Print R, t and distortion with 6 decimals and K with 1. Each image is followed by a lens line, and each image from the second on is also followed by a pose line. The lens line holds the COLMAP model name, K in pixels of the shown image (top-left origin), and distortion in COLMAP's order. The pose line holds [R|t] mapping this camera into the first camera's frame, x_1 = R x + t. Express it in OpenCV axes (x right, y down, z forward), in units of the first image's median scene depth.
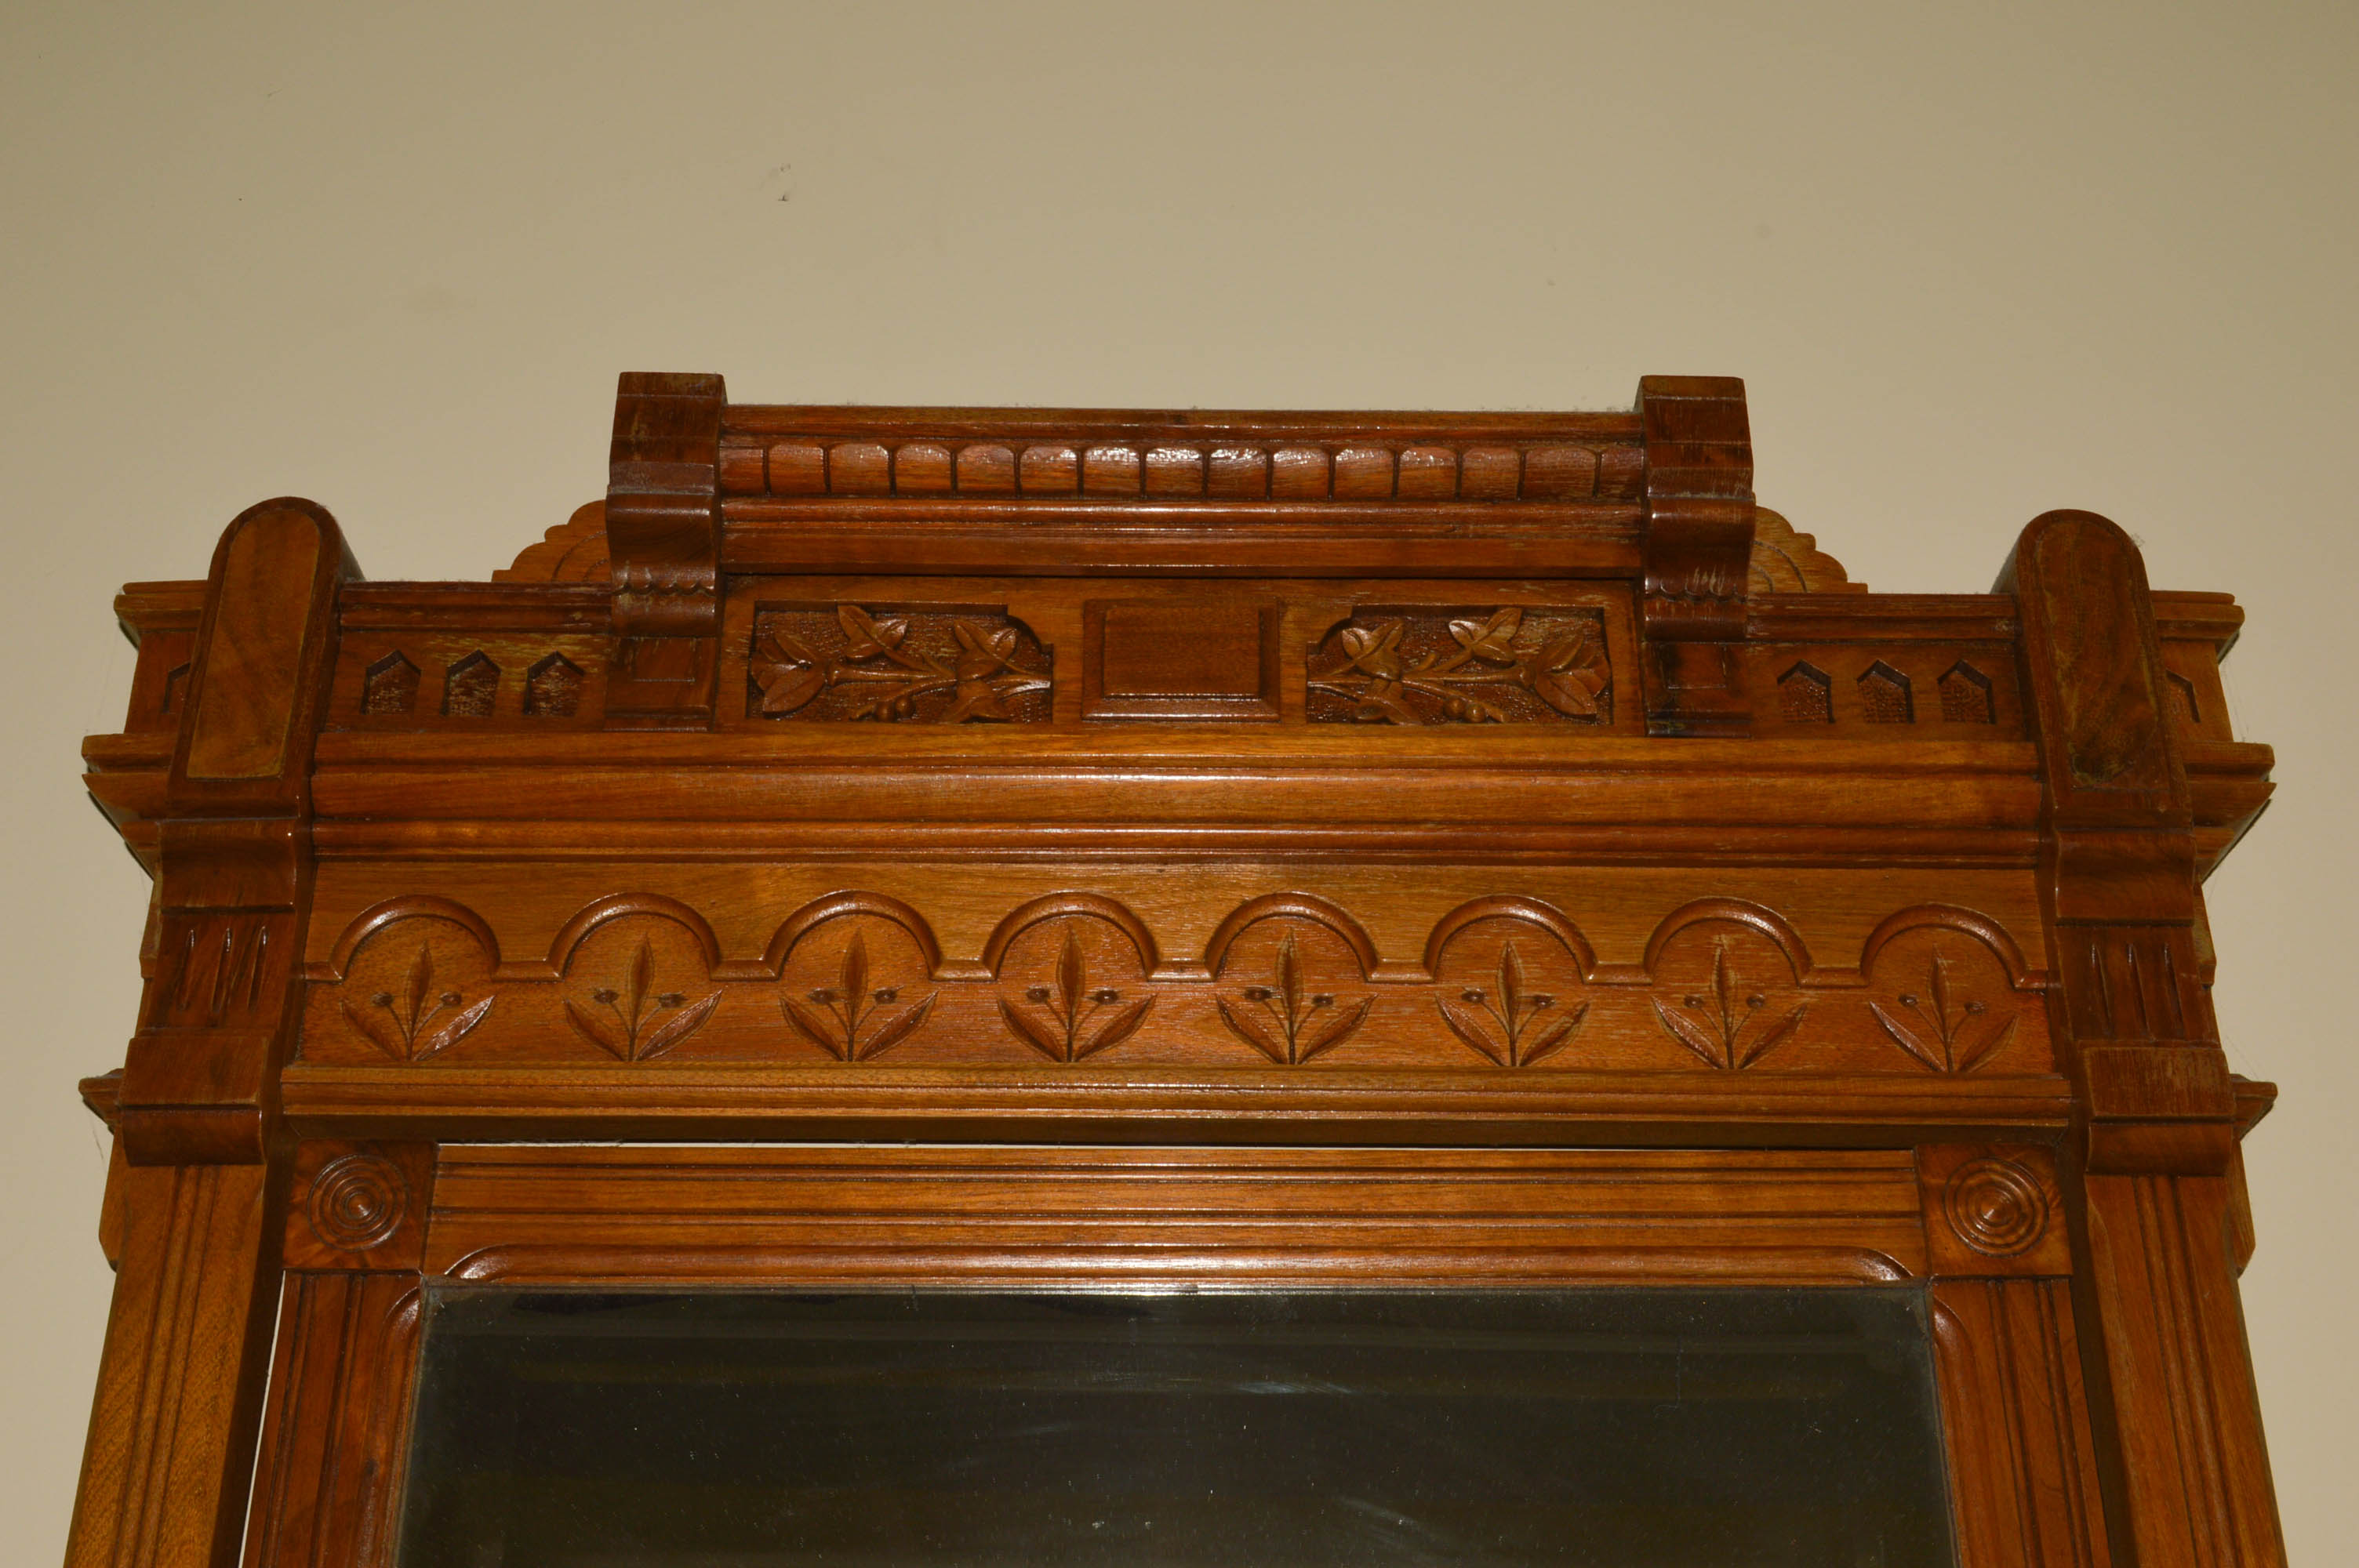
lens RADIAL K [[2824.5, 0, 1181.5], [0, 2824.5, 776.1], [0, 0, 1]] dist [-0.043855, 0.000000]
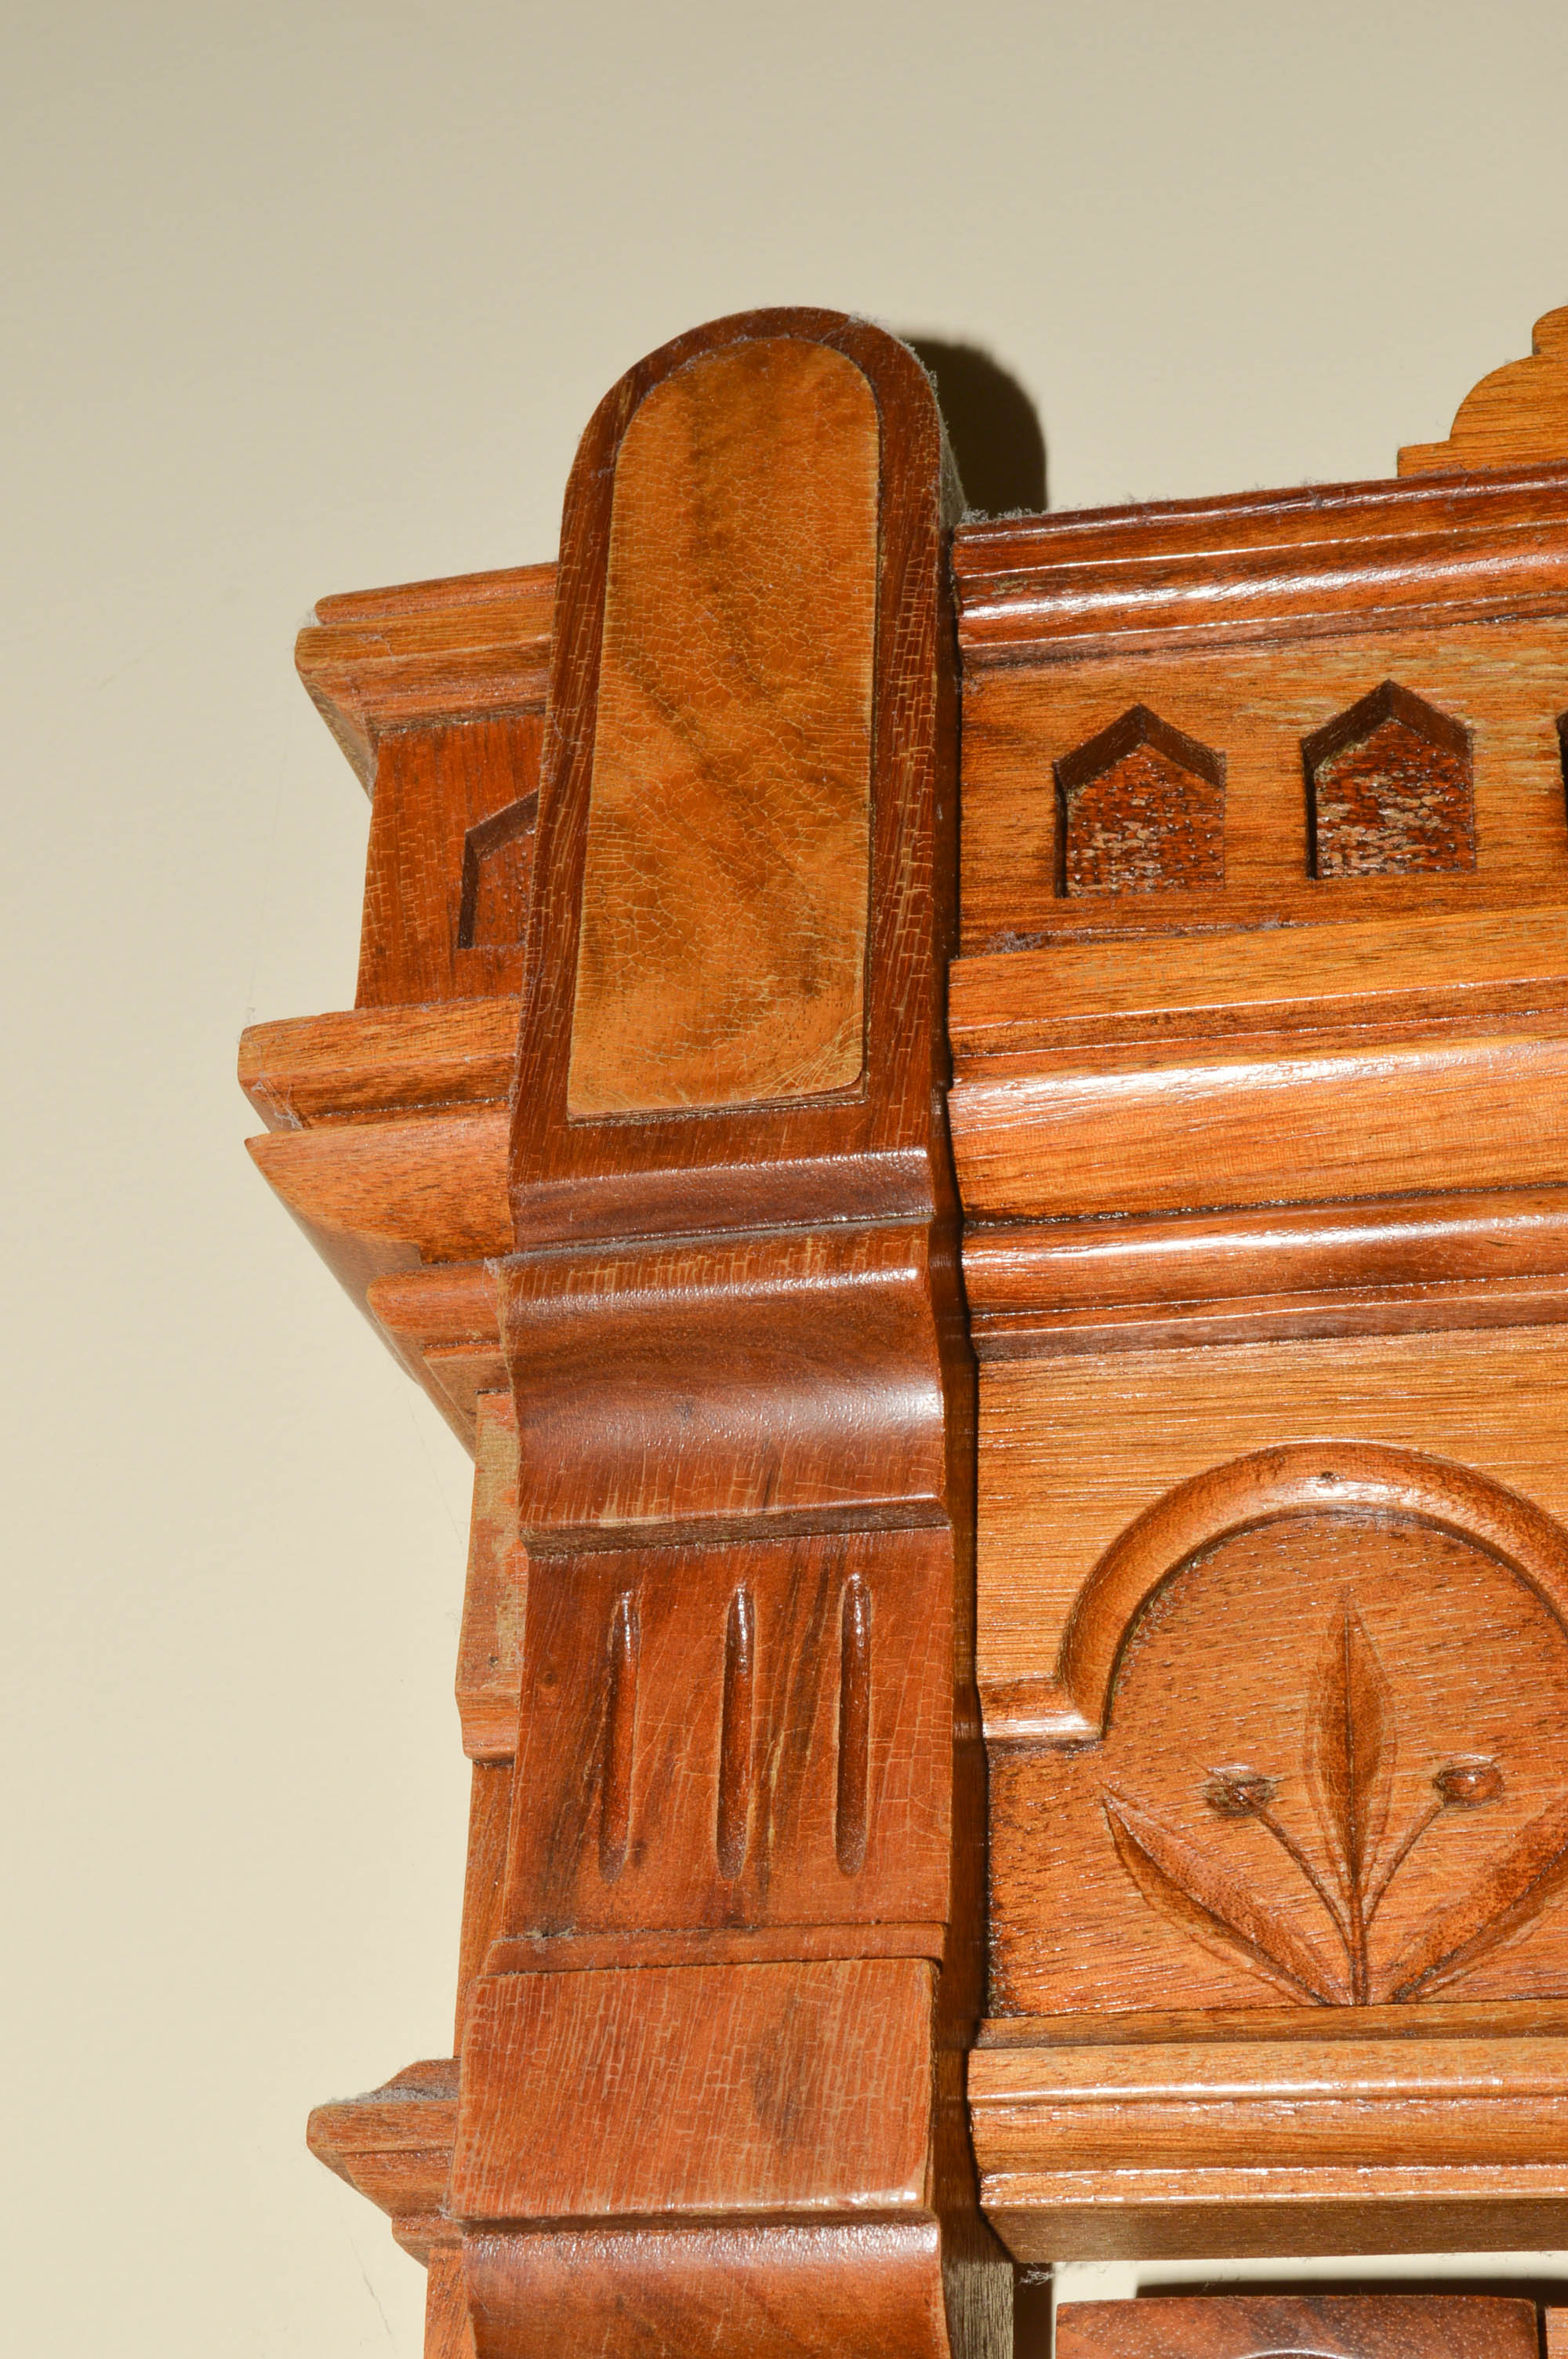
lens RADIAL K [[3615.9, 0, 788.8], [0, 3615.9, 1178.6], [0, 0, 1]] dist [-0.011427, 0.000000]
pose [[0.979136, -0.075703, -0.188578, -0.247708], [0.068209, 0.996614, -0.045924, 0.027021], [0.191416, 0.032103, 0.980984, 0.592166]]
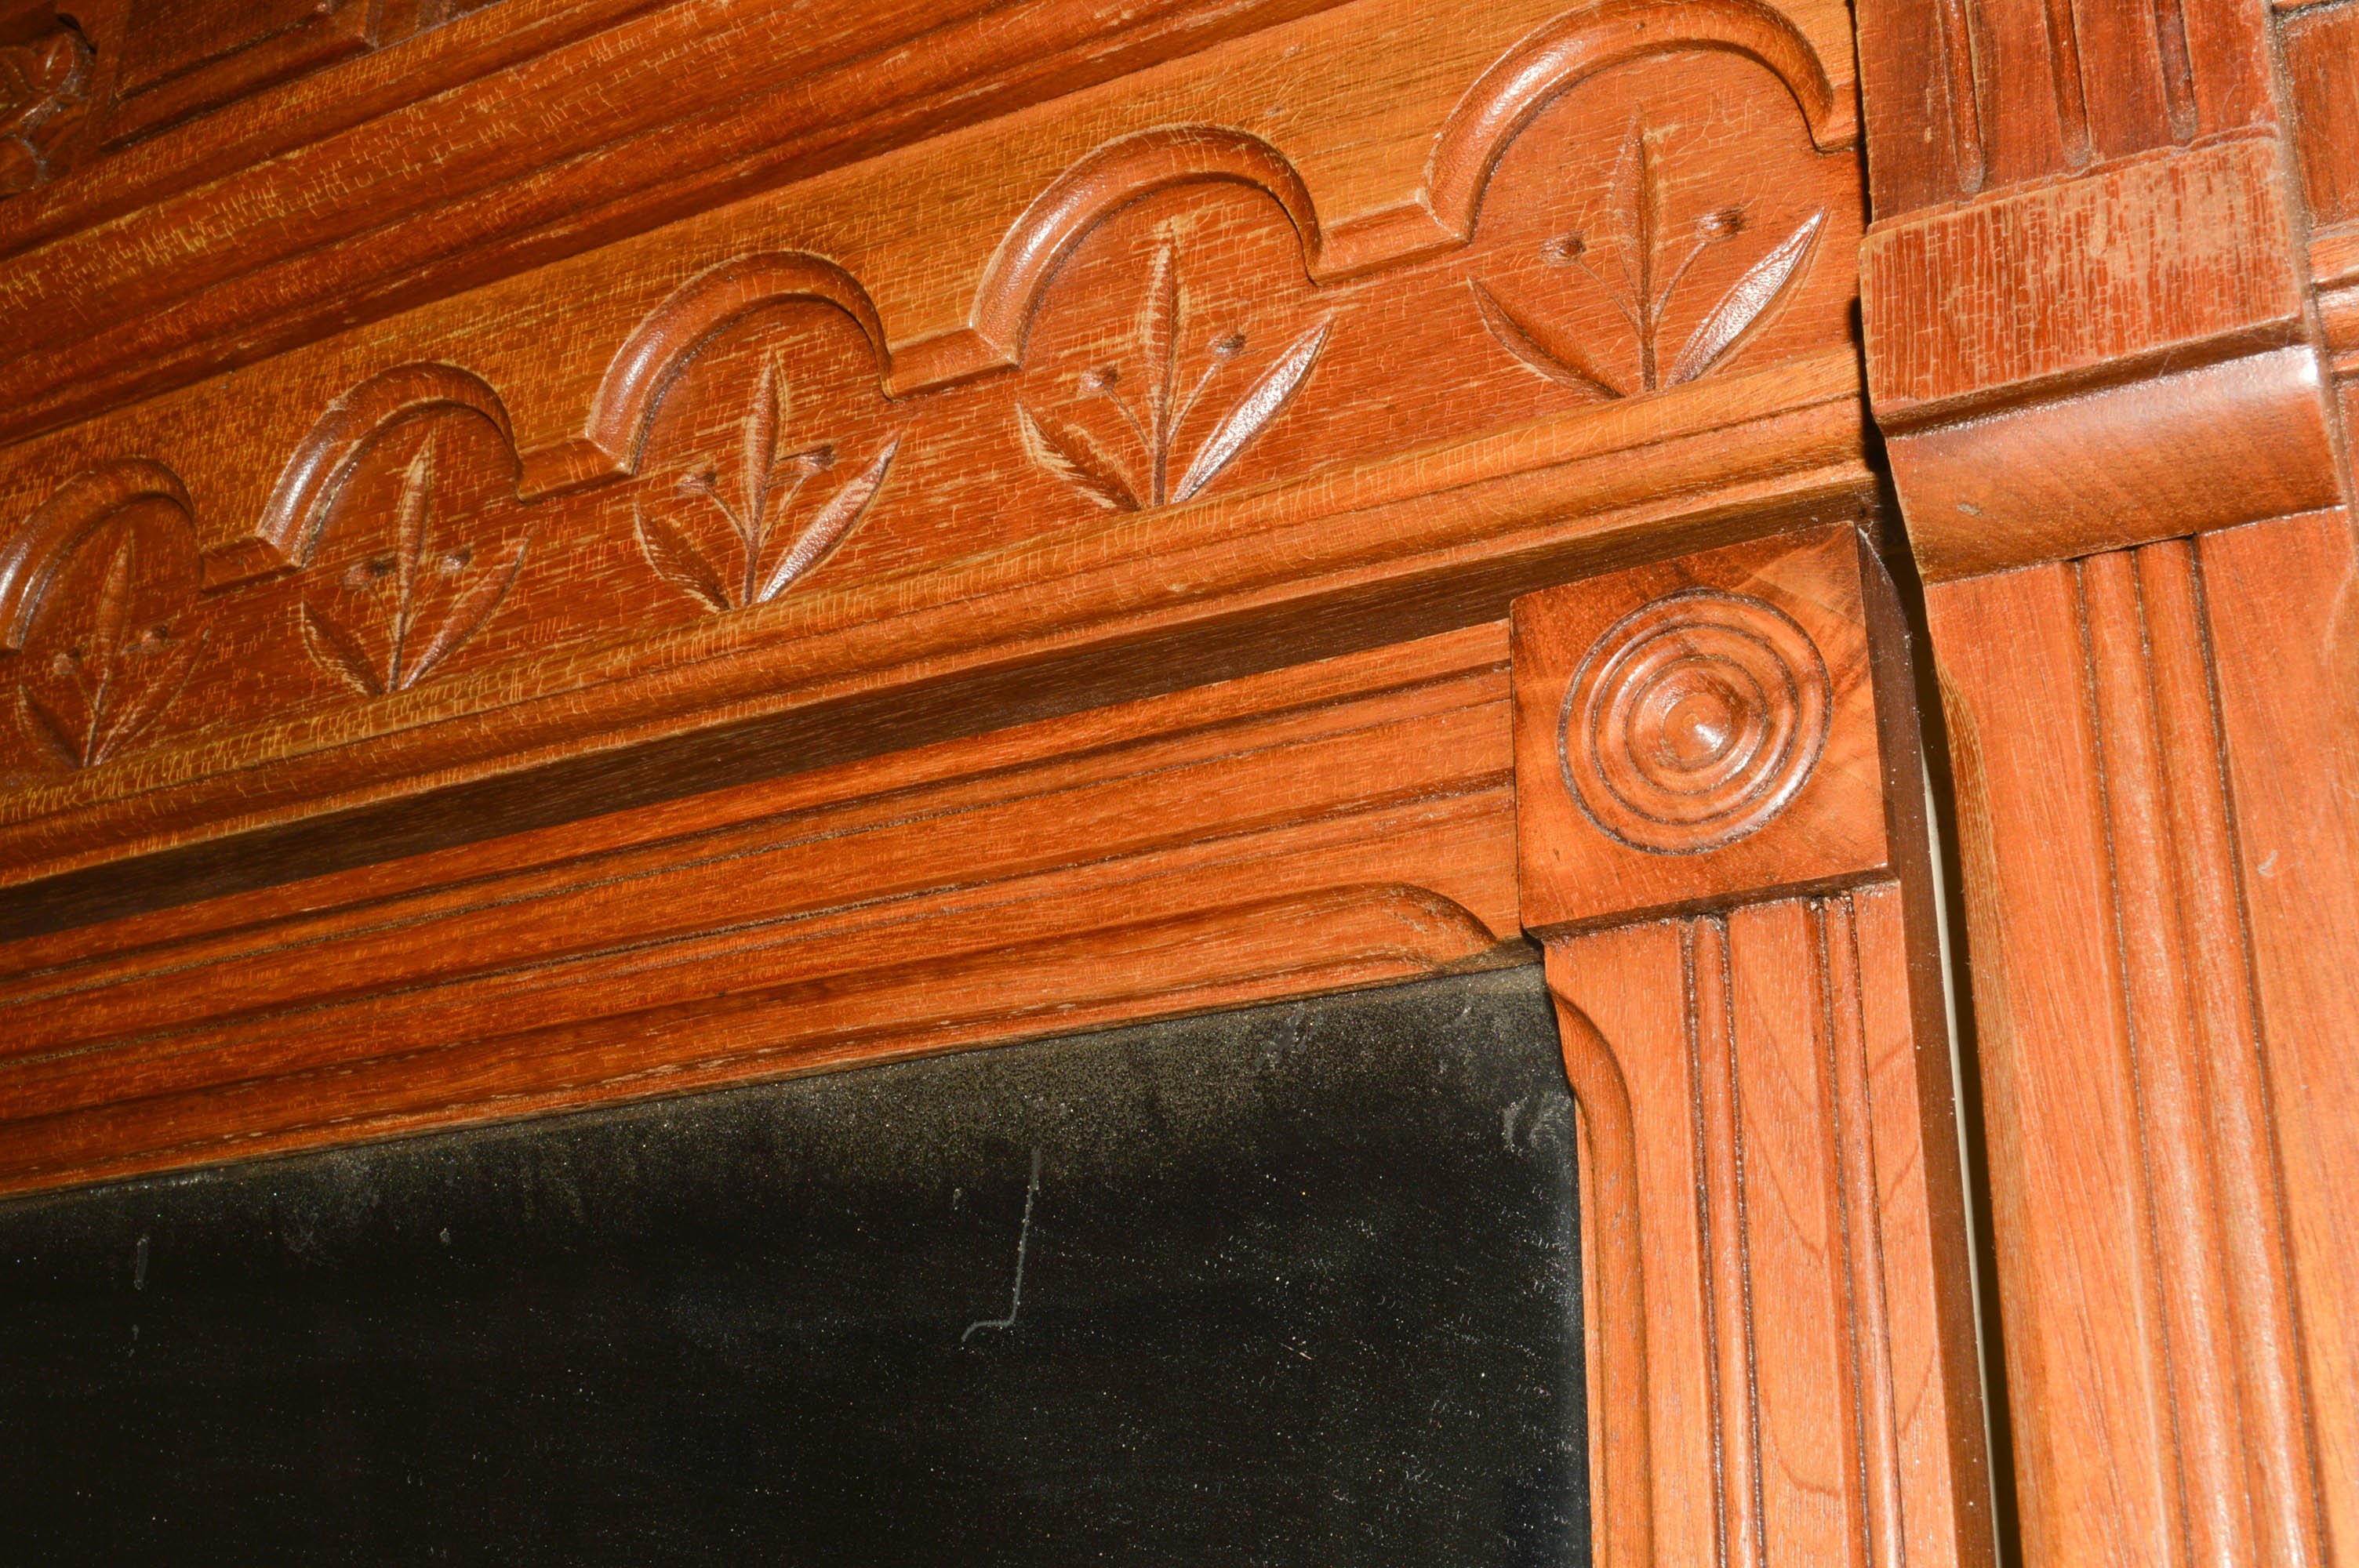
lens RADIAL K [[2824.5, 0, 1177.6], [0, 2824.5, 786.8], [0, 0, 1]] dist [-0.043855, 0.000000]
pose [[0.870101, -0.178758, -0.459315, 0.372477], [0.226384, 0.972740, 0.050276, 0.118858], [0.437807, -0.147727, 0.886849, 0.591964]]
